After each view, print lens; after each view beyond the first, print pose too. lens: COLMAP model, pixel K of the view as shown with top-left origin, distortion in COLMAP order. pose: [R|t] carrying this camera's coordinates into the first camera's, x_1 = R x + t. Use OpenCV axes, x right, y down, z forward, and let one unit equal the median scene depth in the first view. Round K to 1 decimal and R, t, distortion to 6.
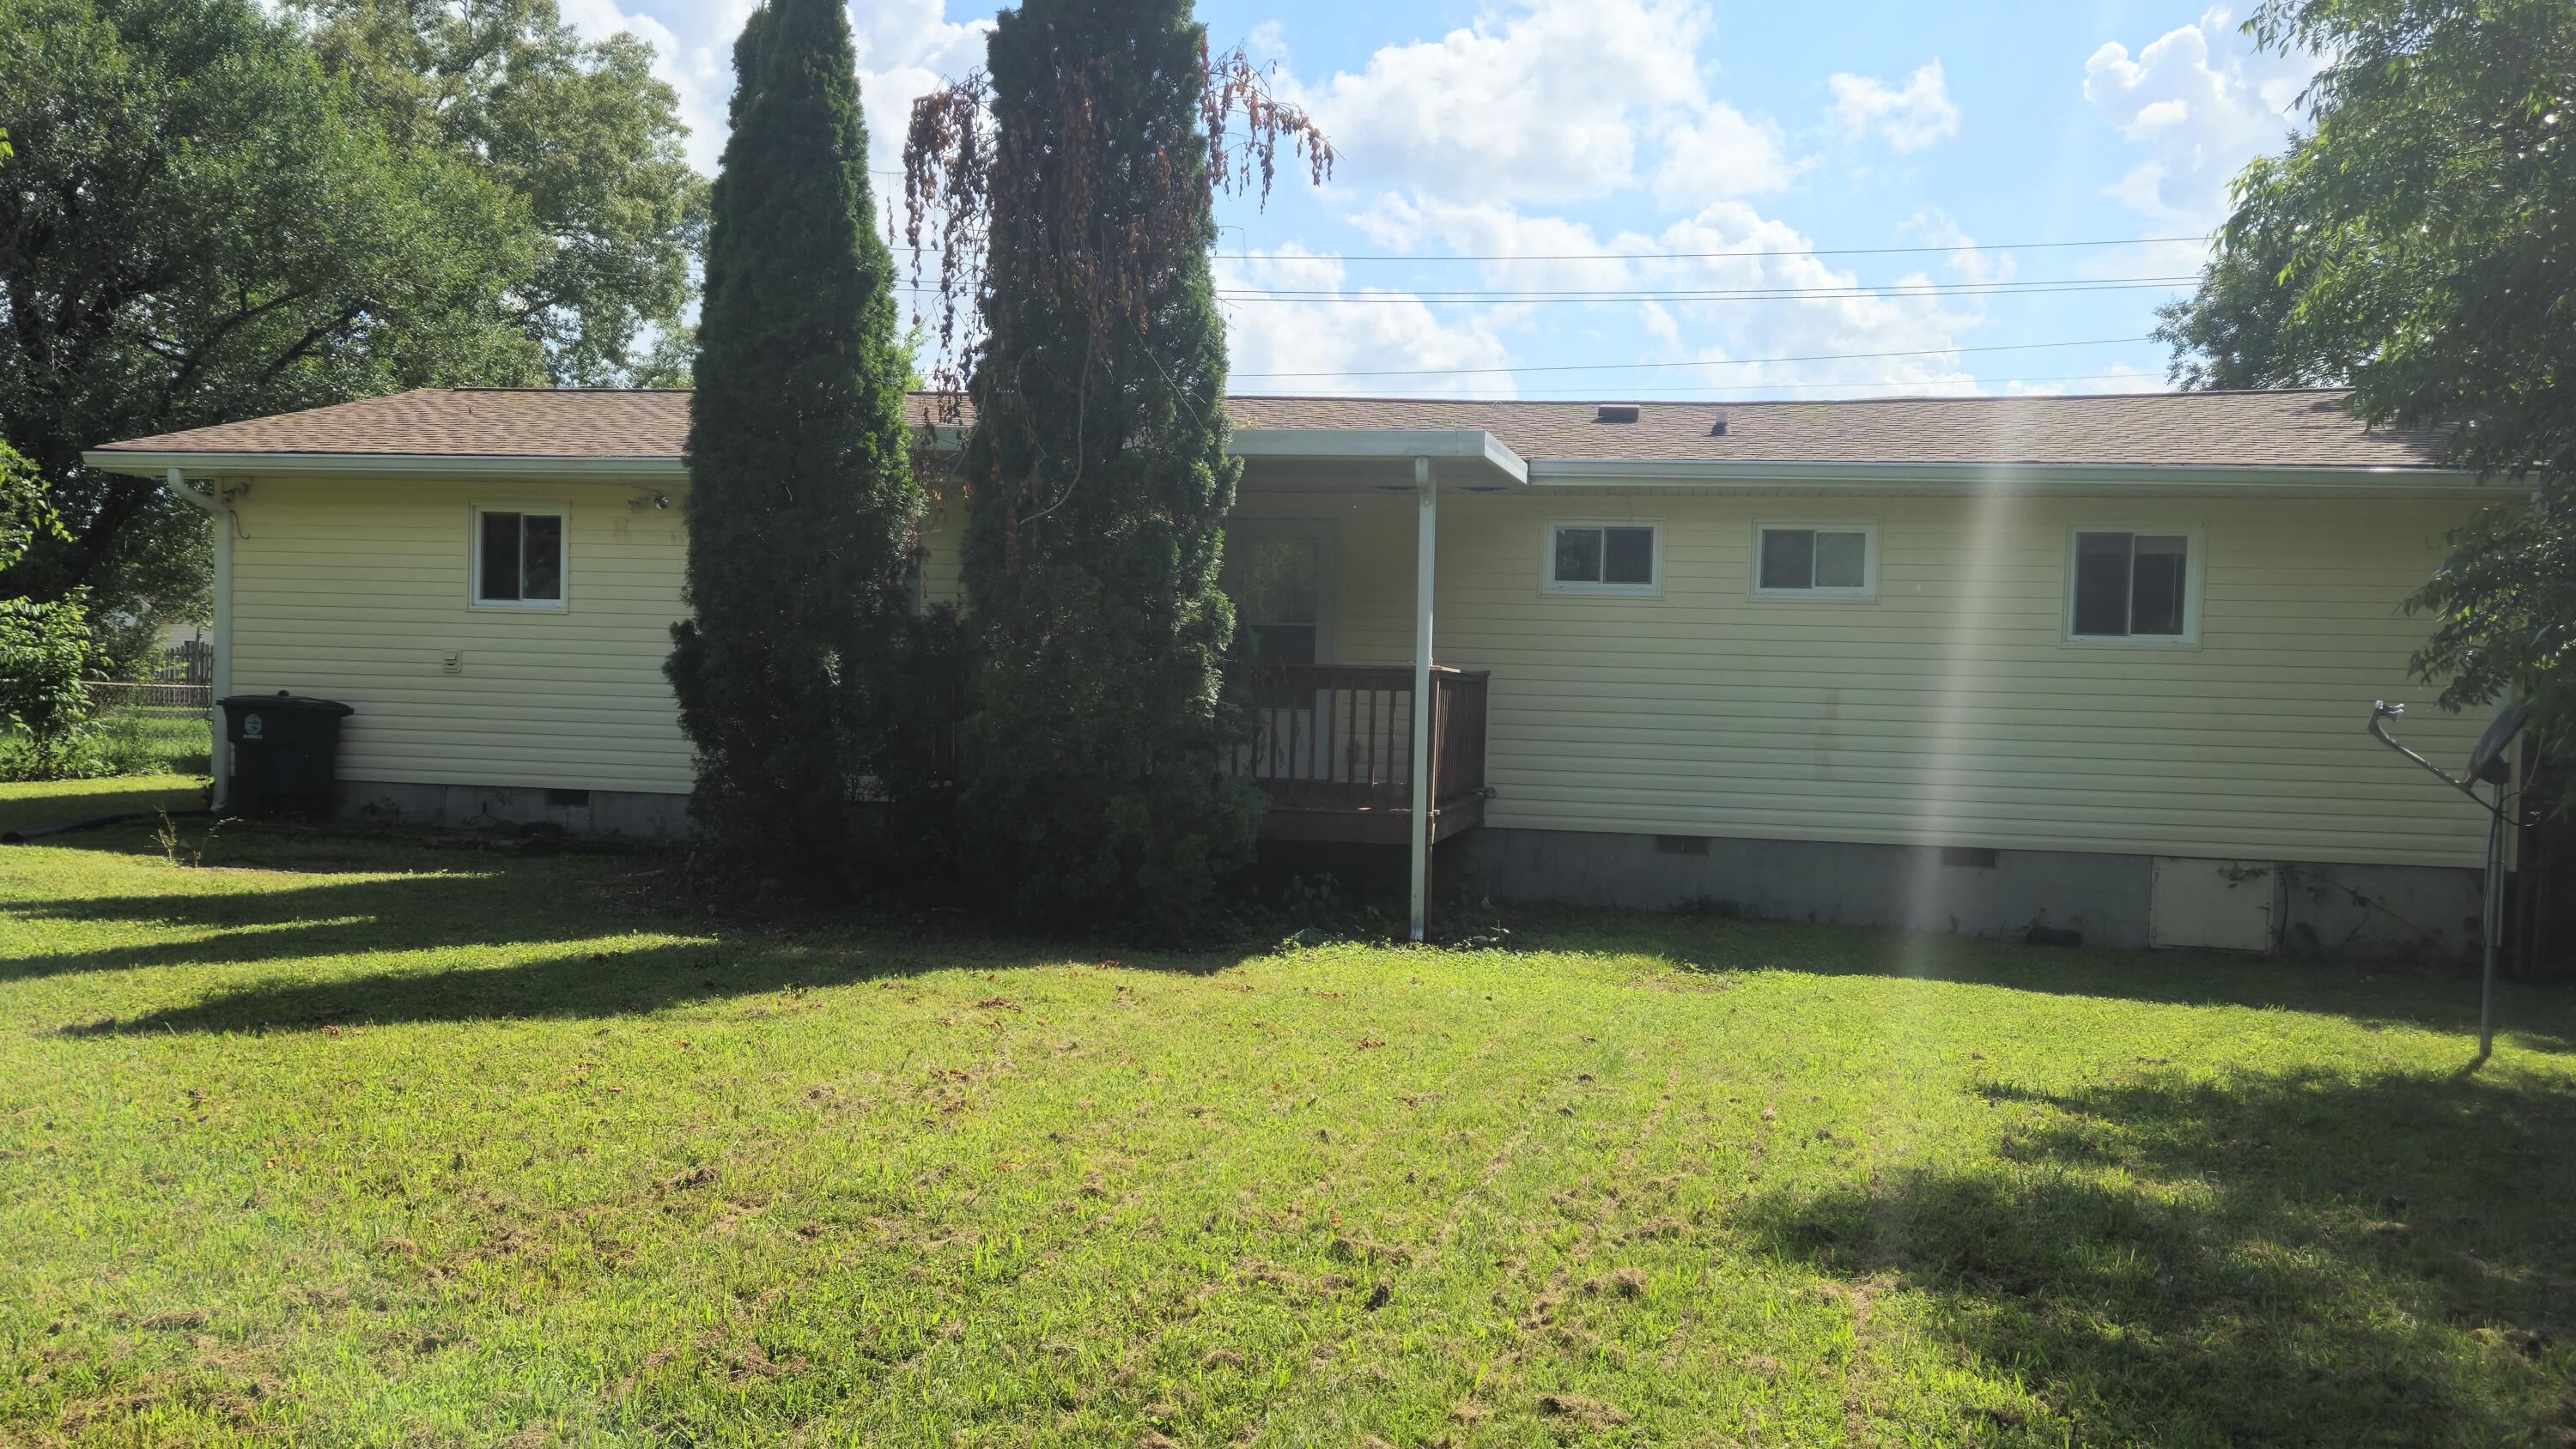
lens RADIAL K [[1728.8, 0, 1313.1], [0, 1728.8, 764.7], [0, 0, 1]] dist [0.072293, -0.059447]
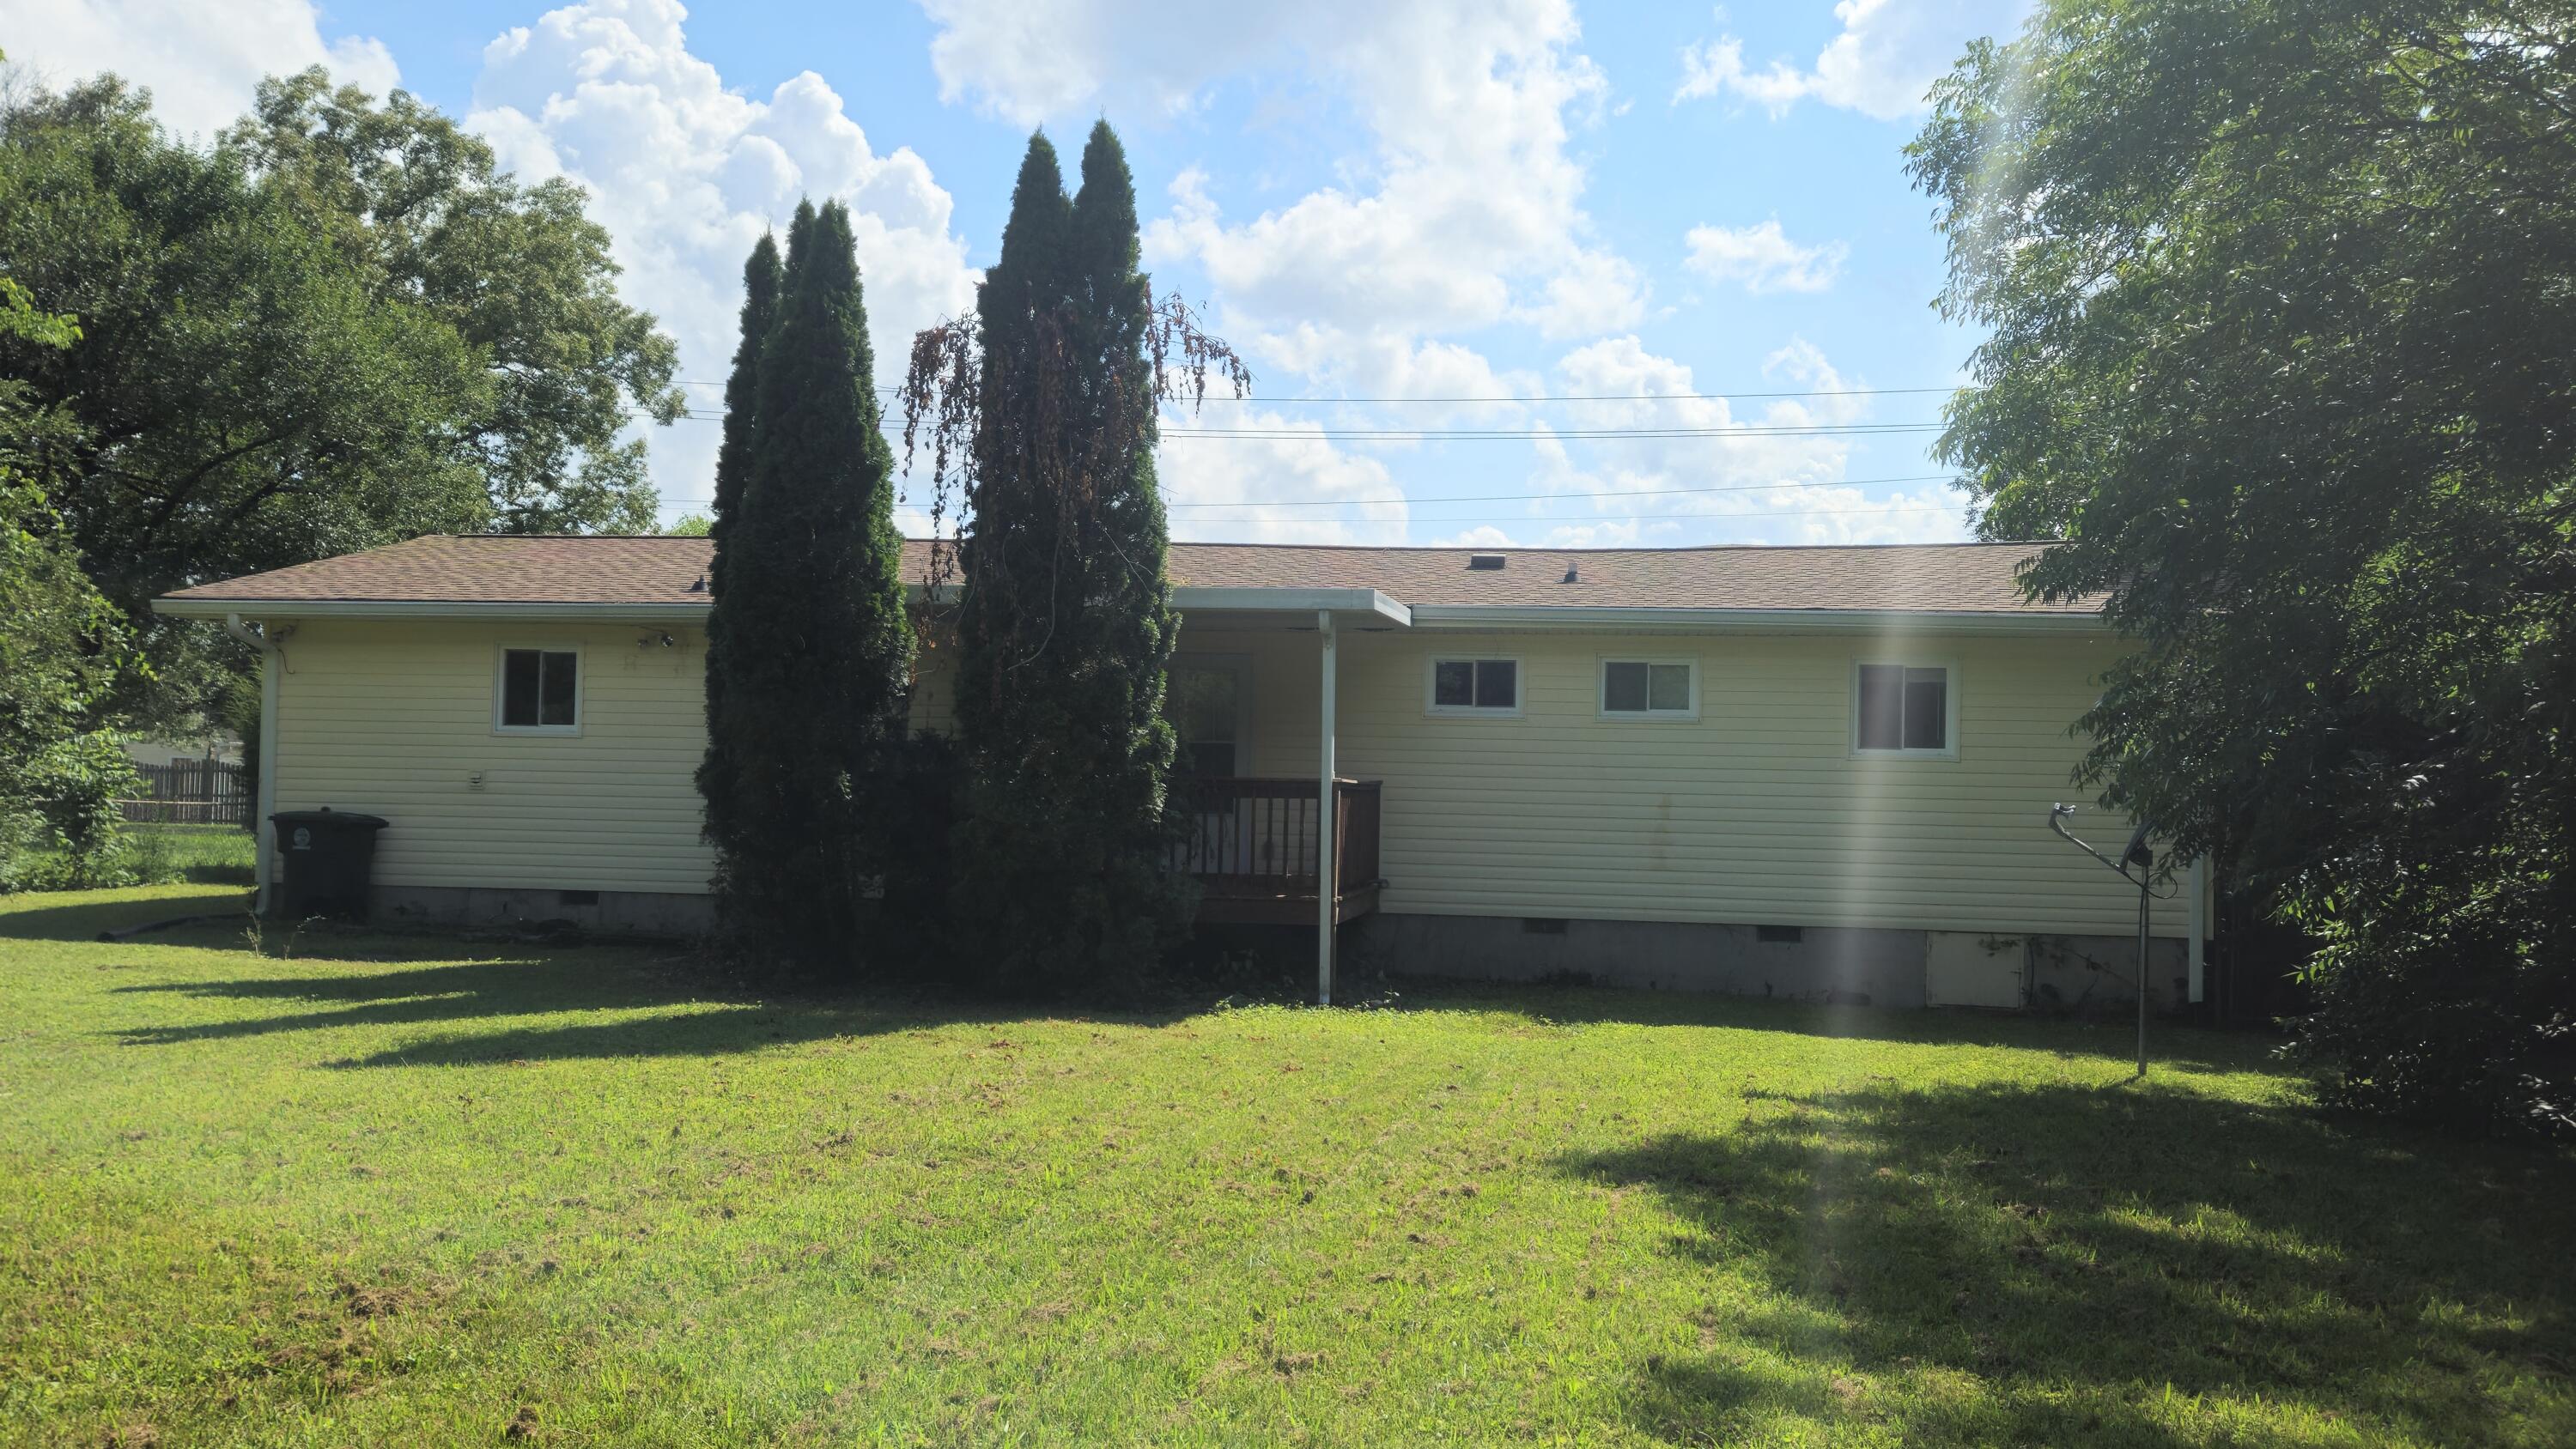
lens RADIAL K [[1728.8, 0, 1295.3], [0, 1728.8, 775.4], [0, 0, 1]] dist [0.072293, -0.059447]
pose [[0.998819, -0.007342, 0.048035, -0.015305], [0.009875, 0.998561, -0.052718, 0.004260], [-0.047579, 0.053130, 0.997453, -0.192917]]
